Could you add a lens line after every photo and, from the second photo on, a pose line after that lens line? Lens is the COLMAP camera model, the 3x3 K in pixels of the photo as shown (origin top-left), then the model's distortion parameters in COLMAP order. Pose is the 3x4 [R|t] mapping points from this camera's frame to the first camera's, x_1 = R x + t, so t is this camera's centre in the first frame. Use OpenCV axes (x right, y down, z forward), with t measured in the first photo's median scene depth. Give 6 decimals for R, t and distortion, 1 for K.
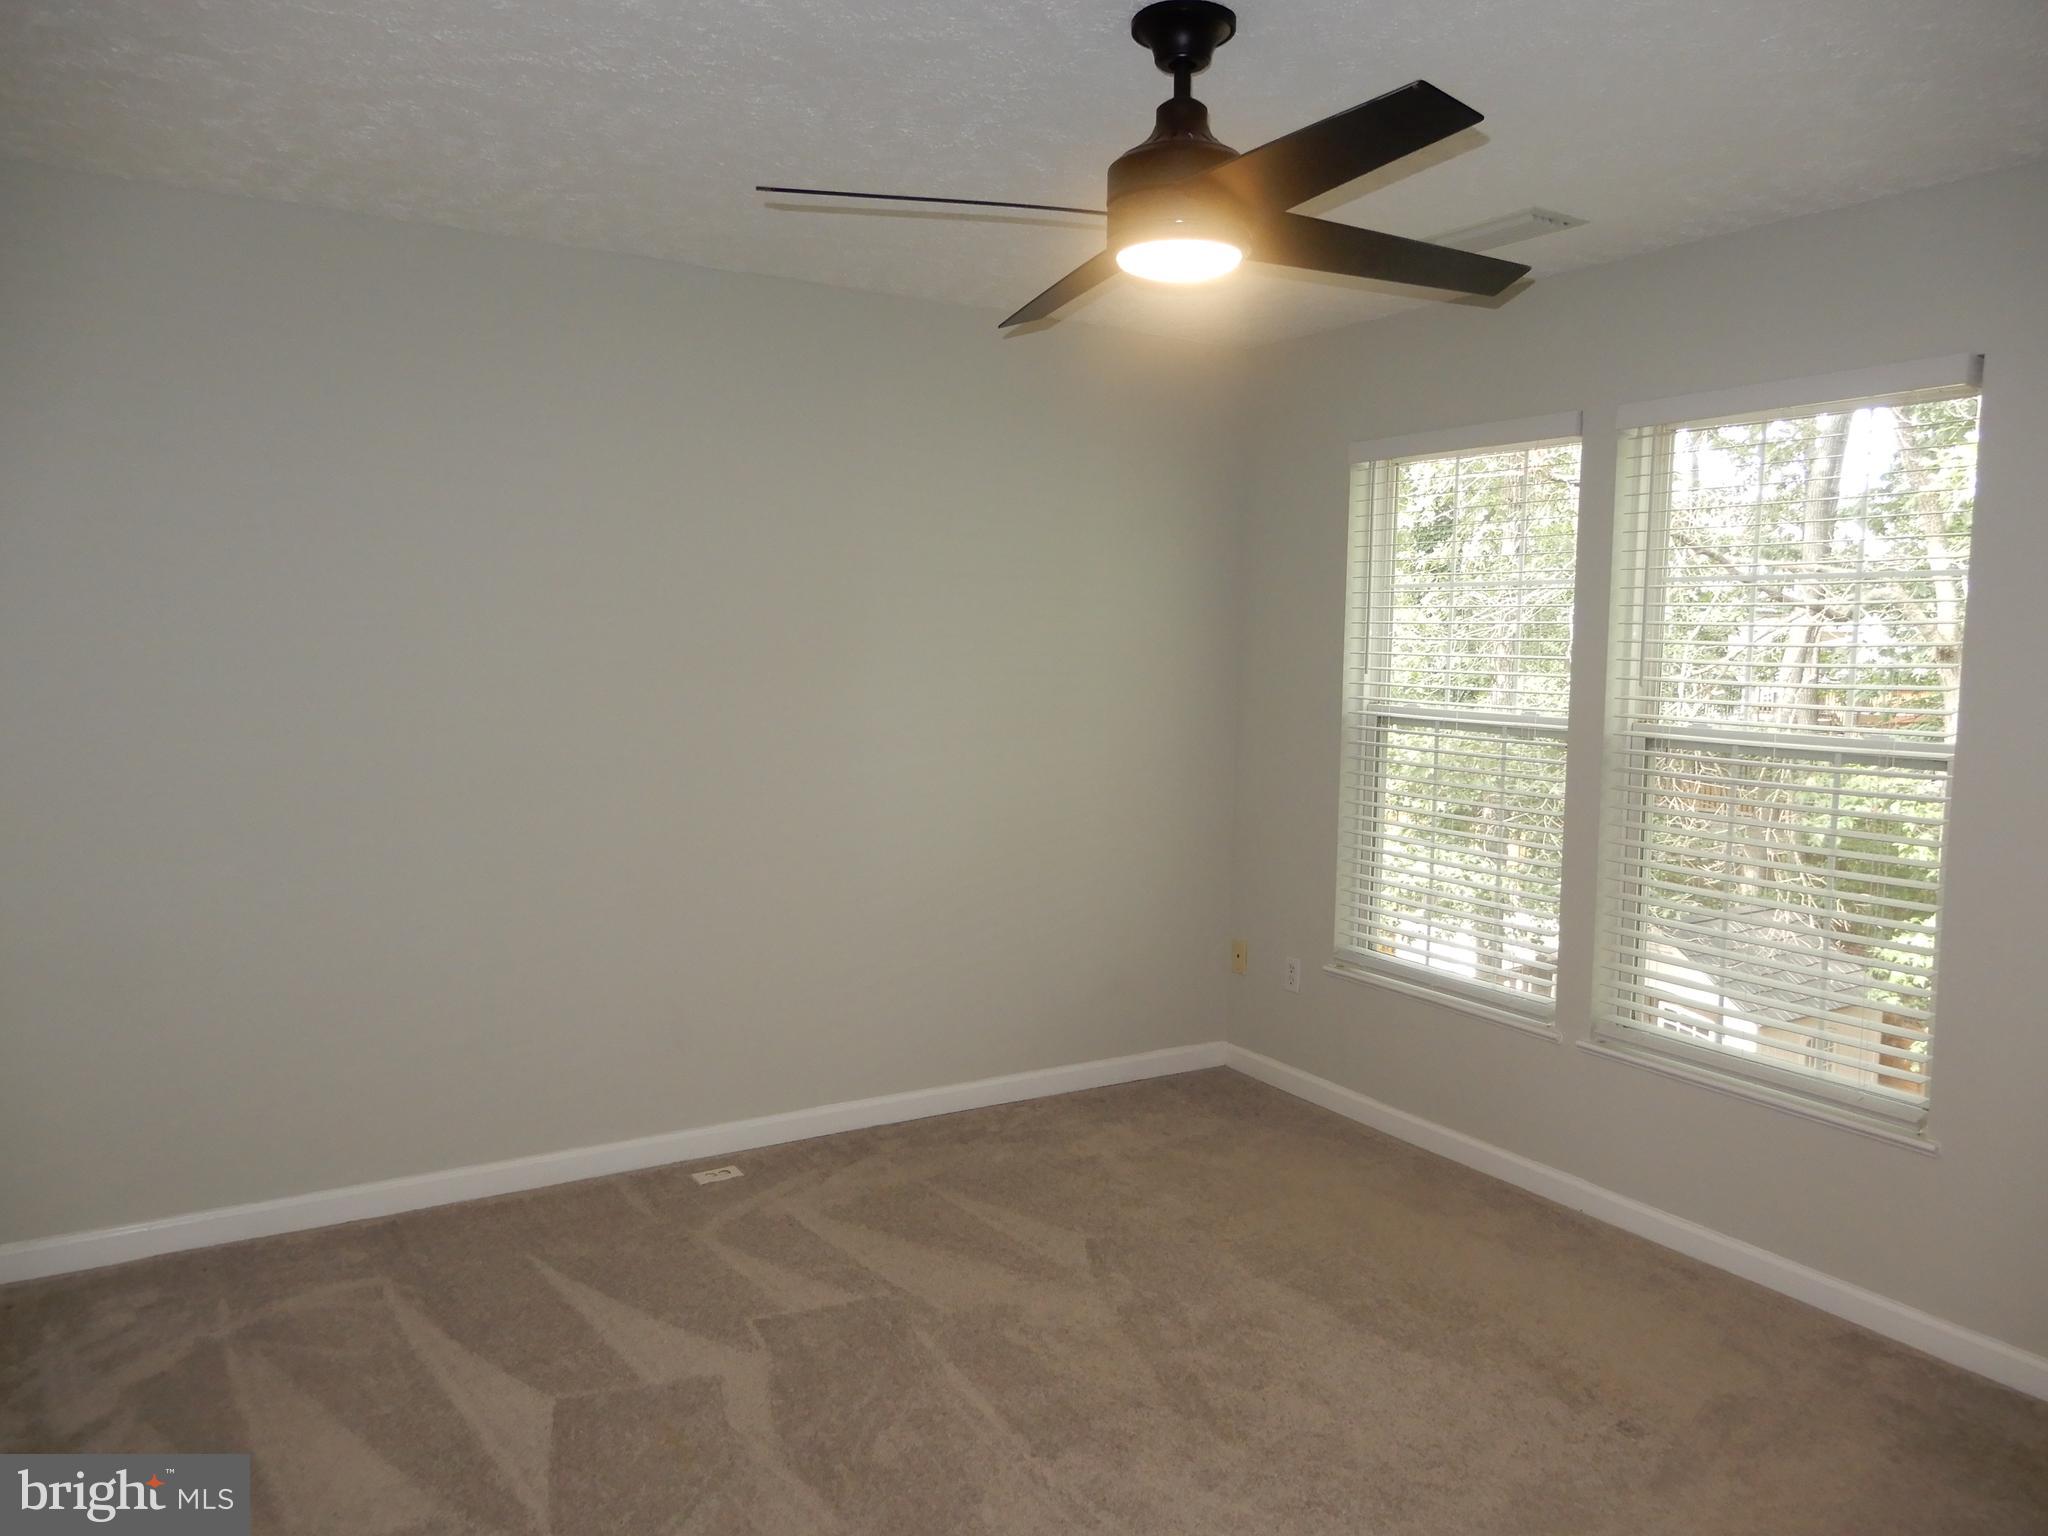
lens RADIAL K [[1469.2, 0, 1023.2], [0, 1469.2, 761.6], [0, 0, 1]] dist [0.019801, -0.000941]
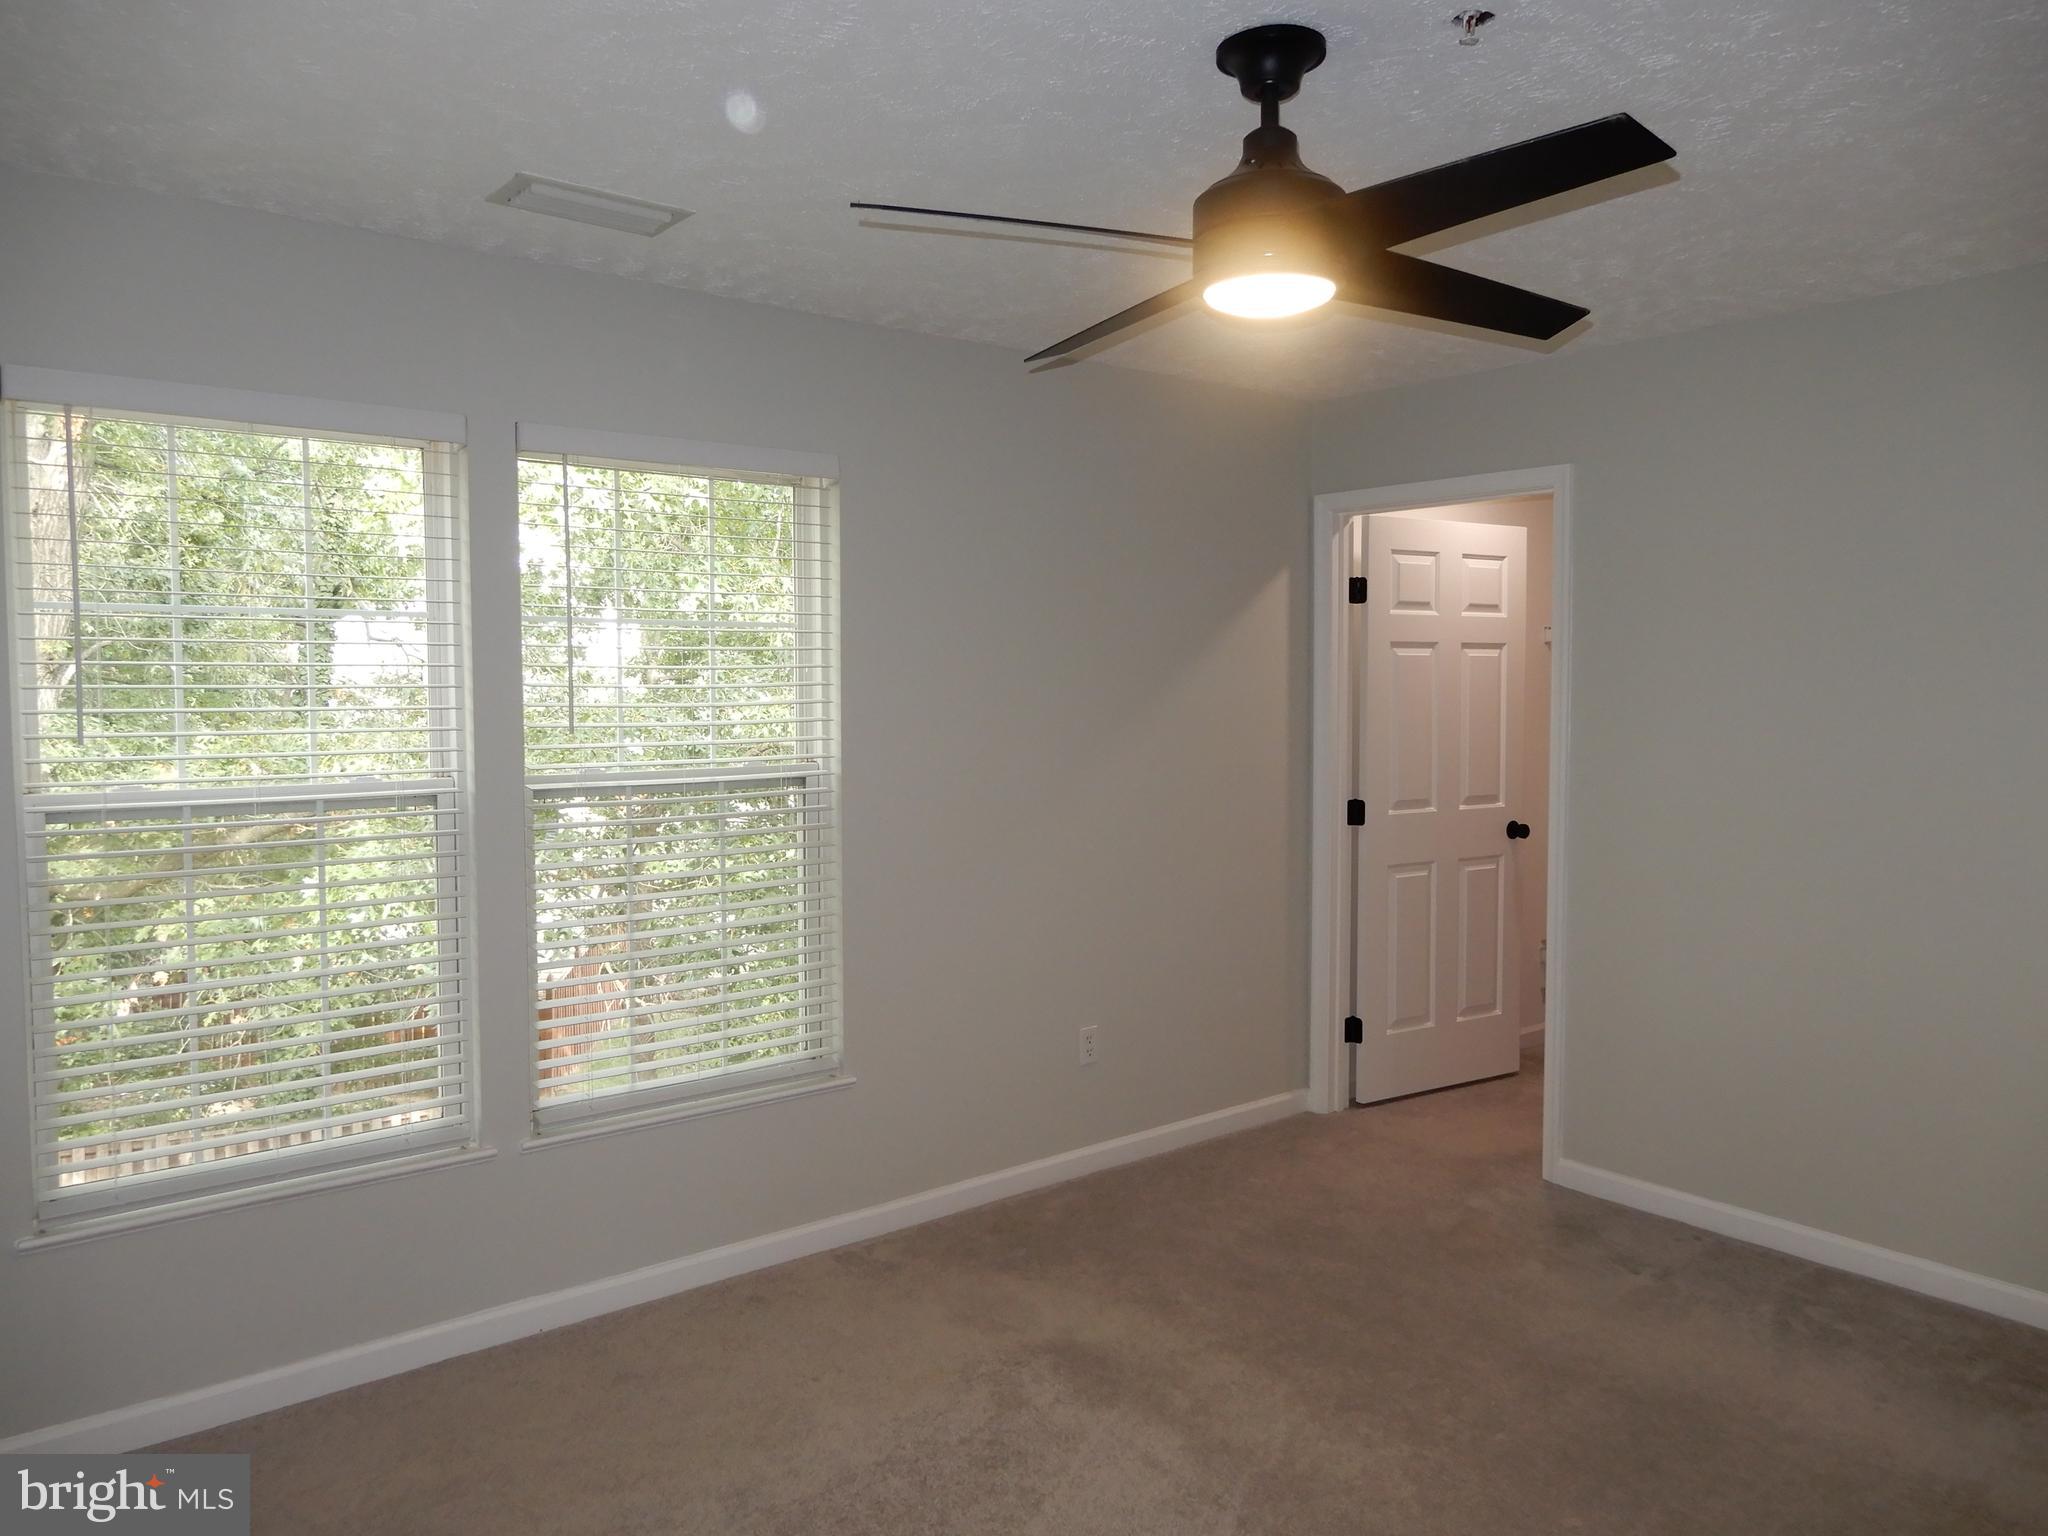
lens RADIAL K [[1469.2, 0, 1023.2], [0, 1469.2, 761.6], [0, 0, 1]] dist [0.019801, -0.000941]
pose [[-0.118095, -0.071726, 0.990408, -0.565411], [0.088173, 0.992691, 0.082405, -0.090206], [-0.989080, 0.097059, -0.110908, 0.870546]]
